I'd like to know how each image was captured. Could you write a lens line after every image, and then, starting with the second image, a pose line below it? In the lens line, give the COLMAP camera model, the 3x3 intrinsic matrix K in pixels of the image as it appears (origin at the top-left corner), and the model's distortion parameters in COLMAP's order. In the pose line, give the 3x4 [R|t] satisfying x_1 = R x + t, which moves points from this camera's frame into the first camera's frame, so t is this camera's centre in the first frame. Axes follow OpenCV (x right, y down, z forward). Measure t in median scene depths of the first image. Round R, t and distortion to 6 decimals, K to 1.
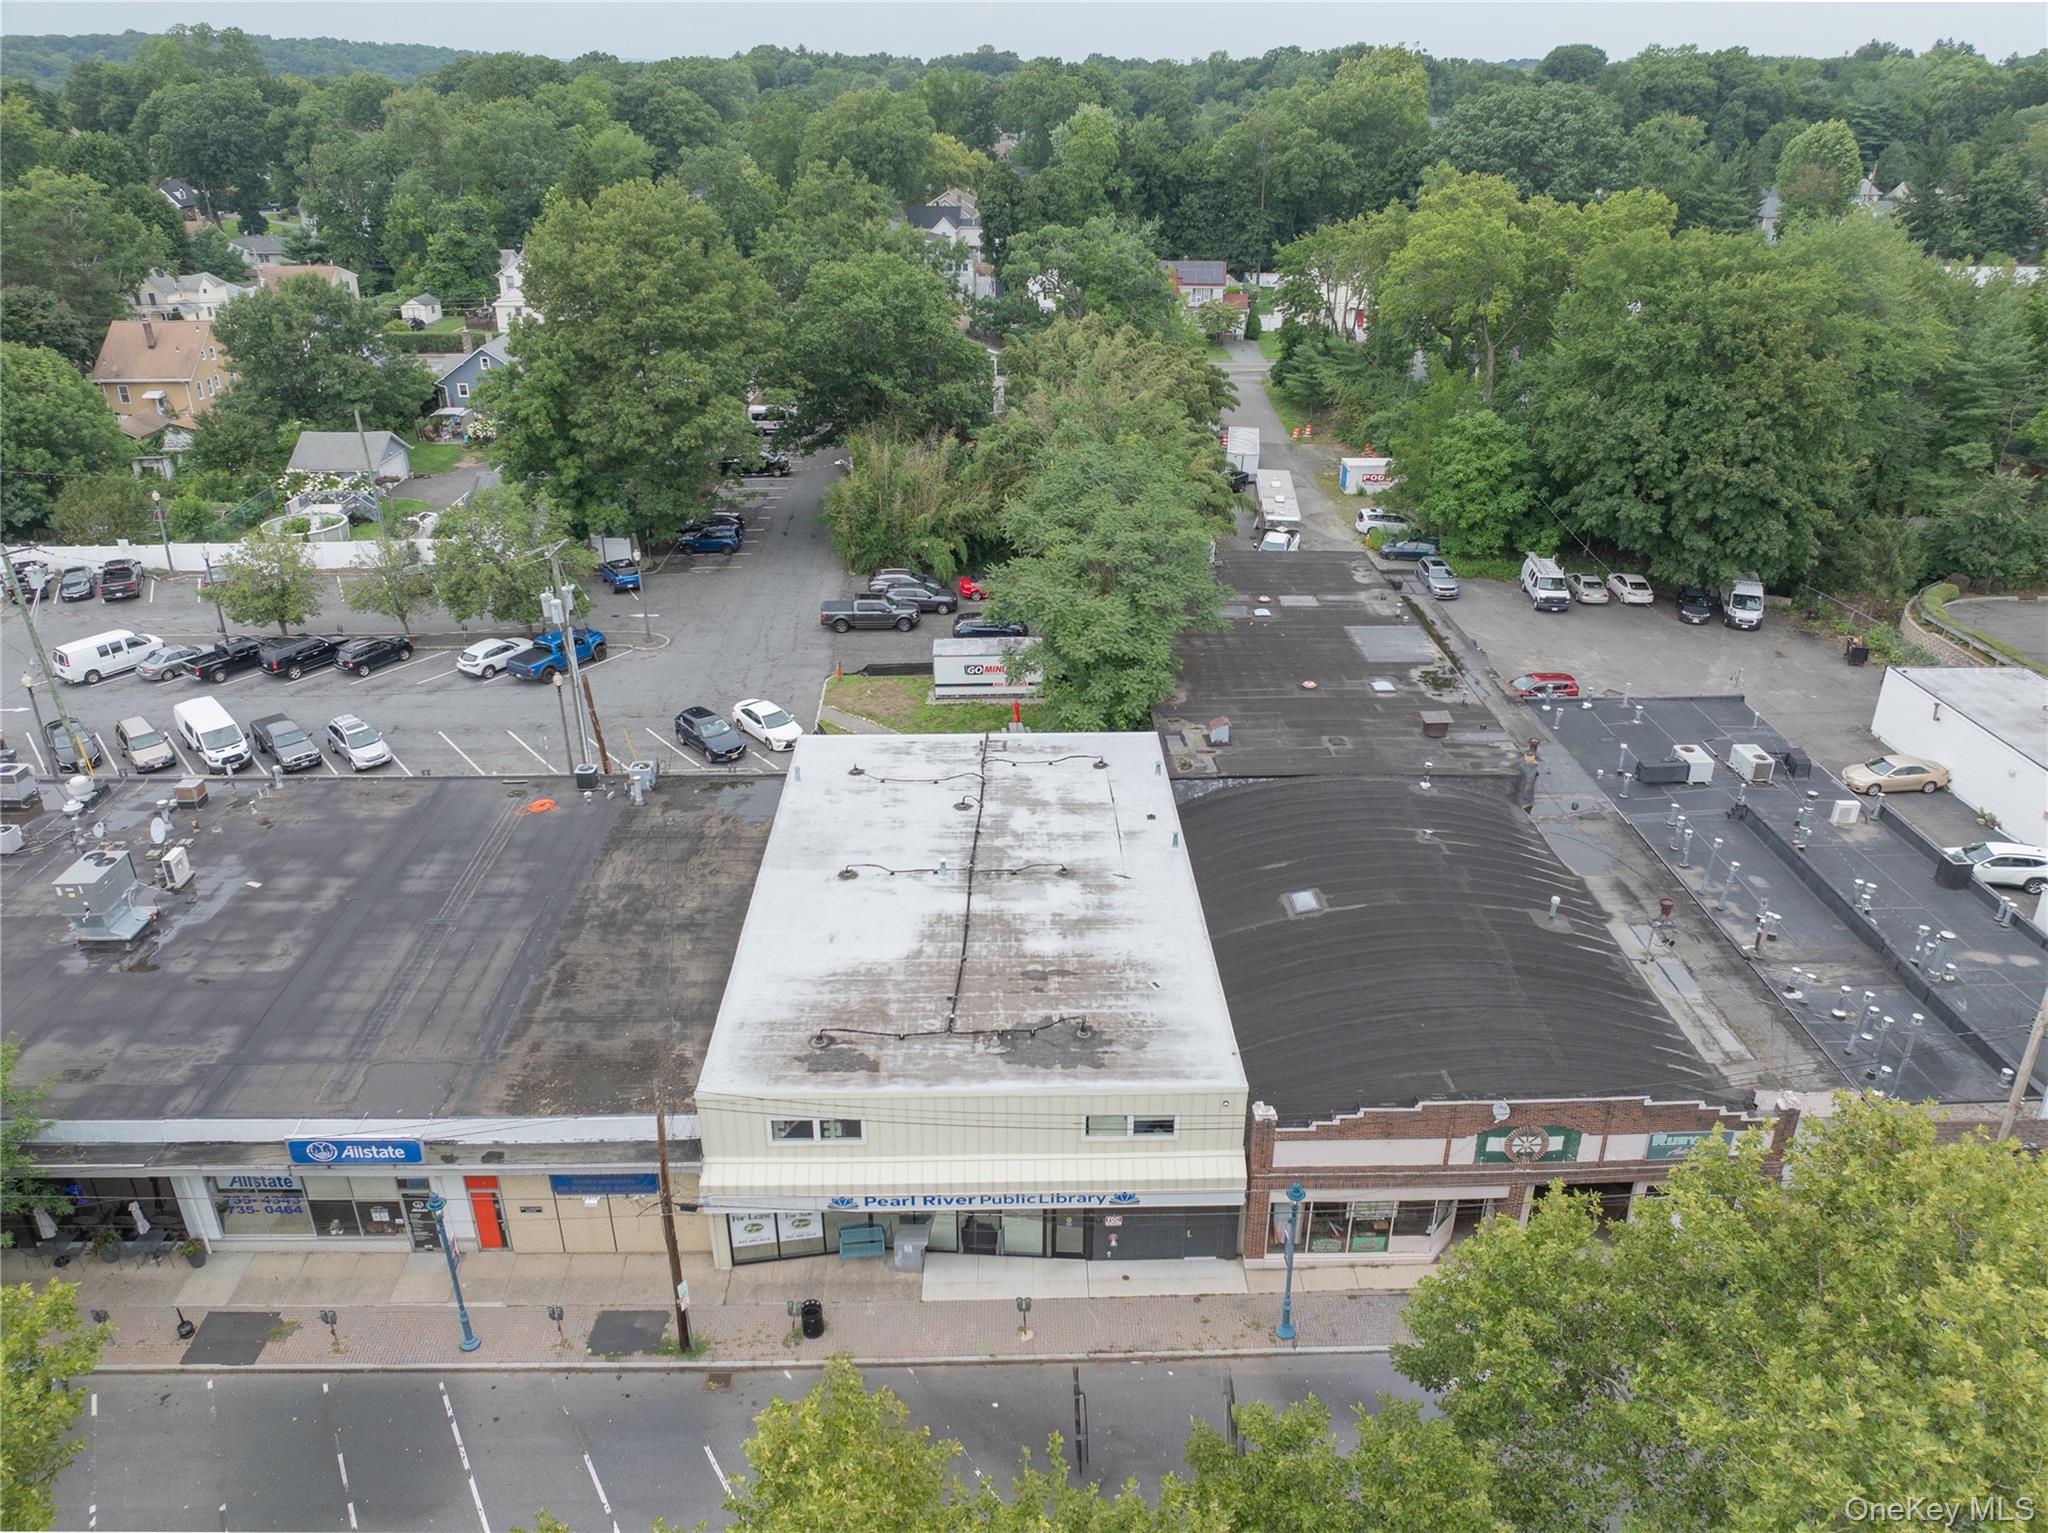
lens RADIAL K [[1471.7, 0, 1020.2], [0, 1471.7, 732.9], [0, 0, 1]] dist [-0.032150, -0.001058]
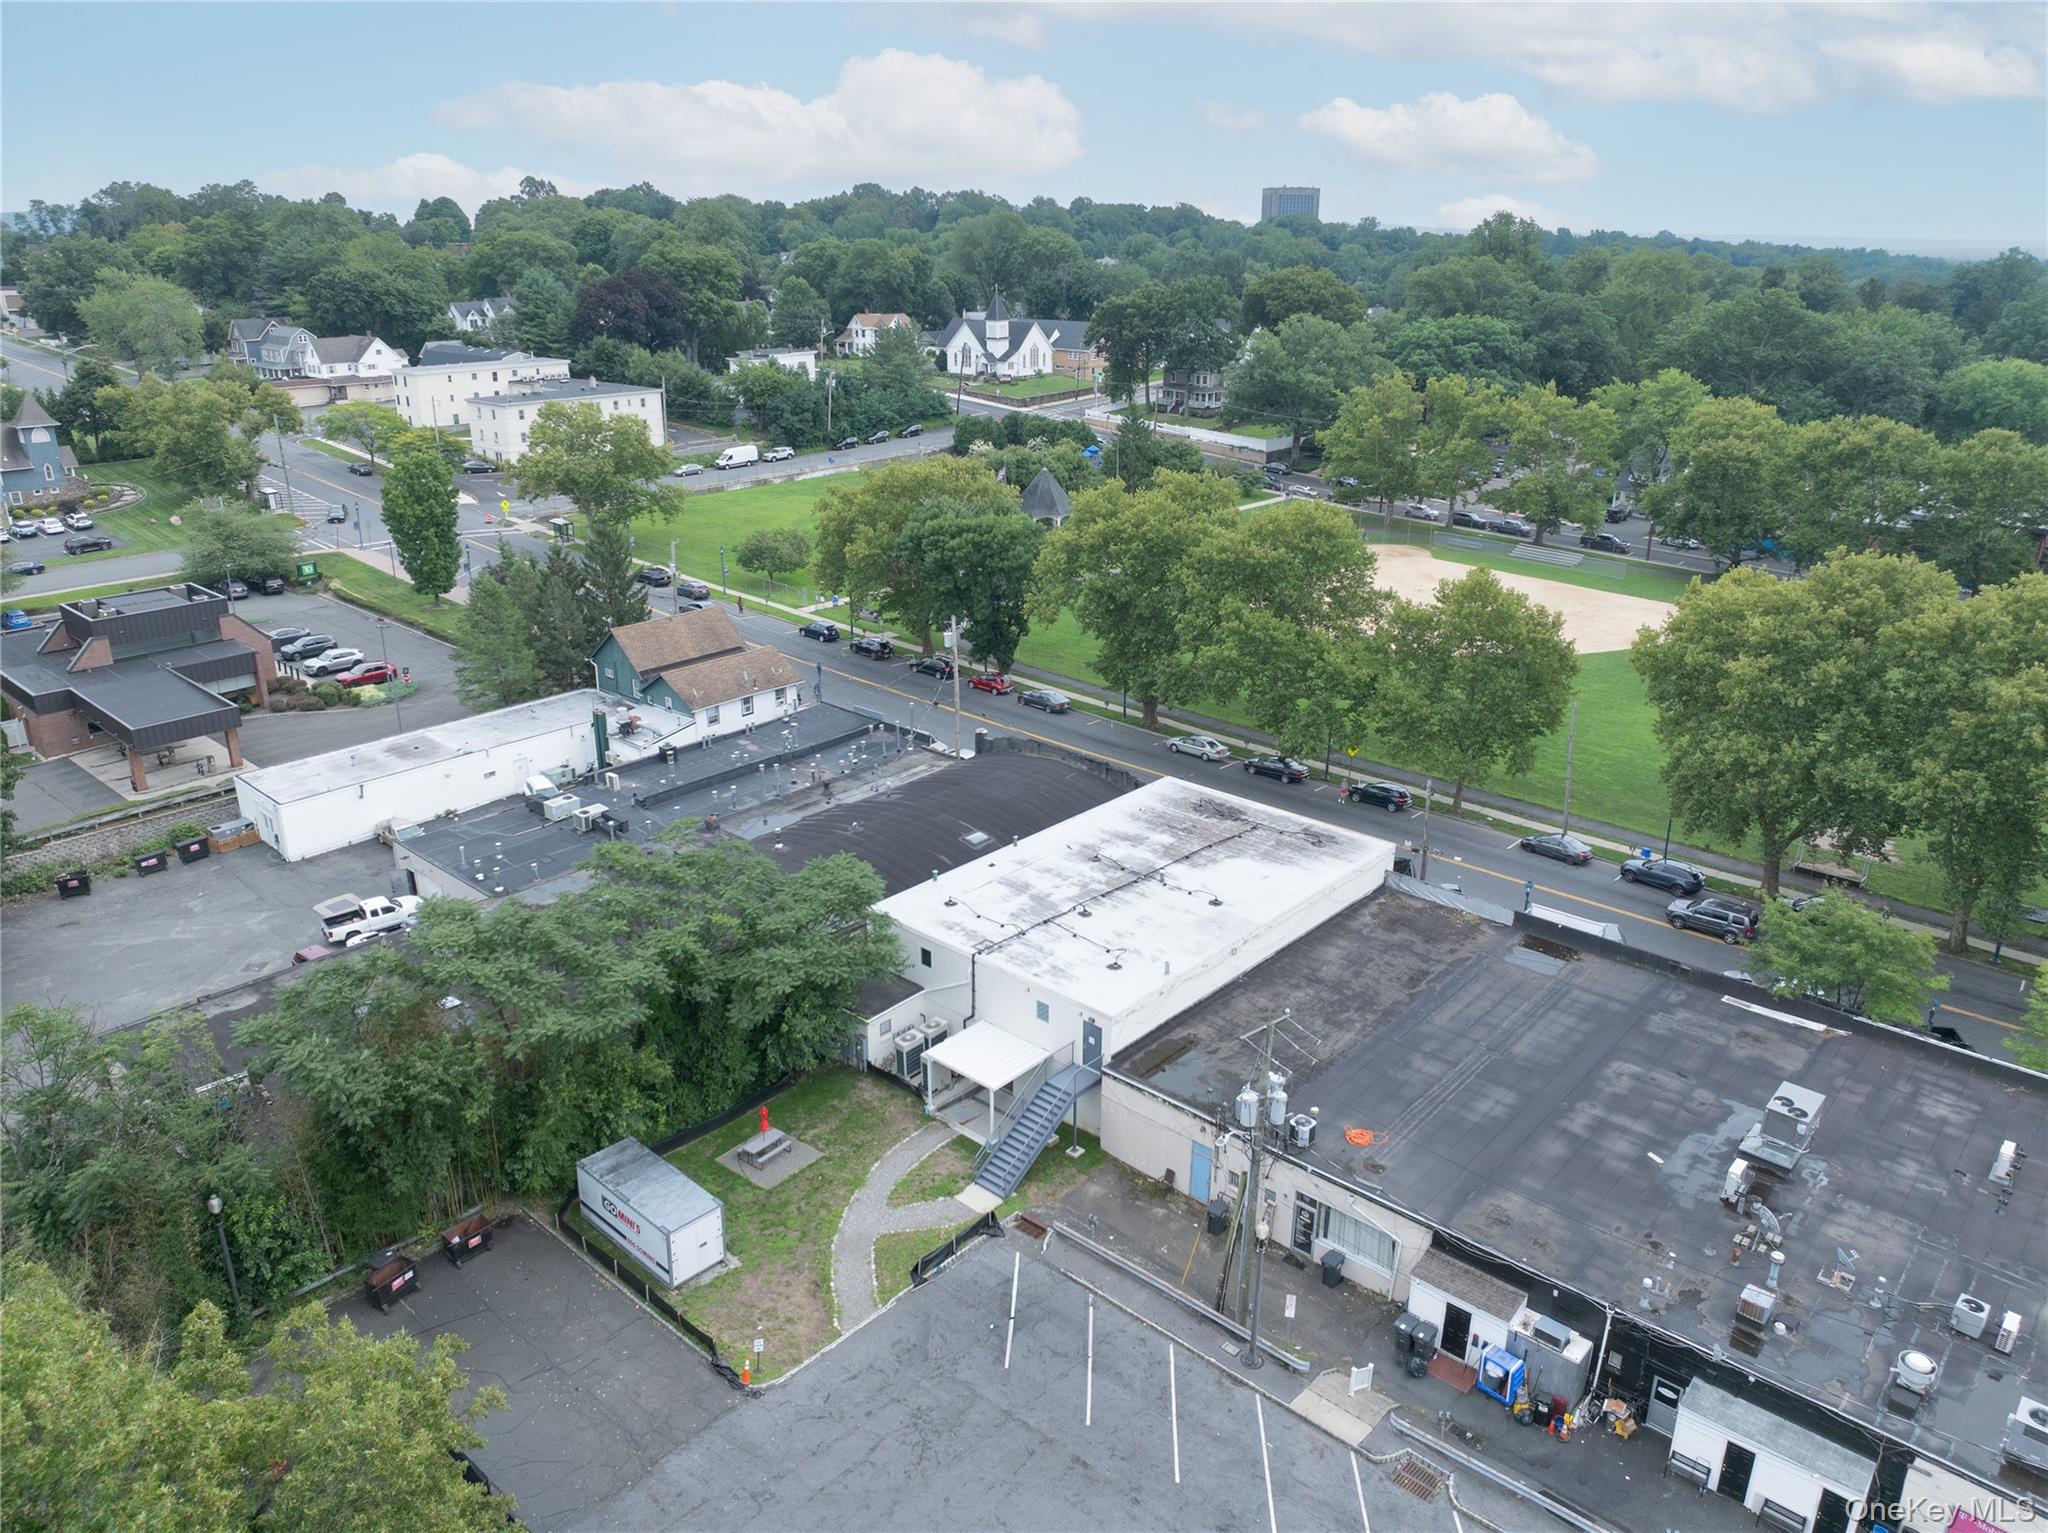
lens RADIAL K [[1471.7, 0, 1020.2], [0, 1471.7, 732.9], [0, 0, 1]] dist [-0.032150, -0.001058]
pose [[-0.728102, -0.224841, 0.647545, -0.557094], [0.275671, 0.768866, 0.576932, -0.578559], [-0.627593, 0.598575, -0.497831, 1.125319]]
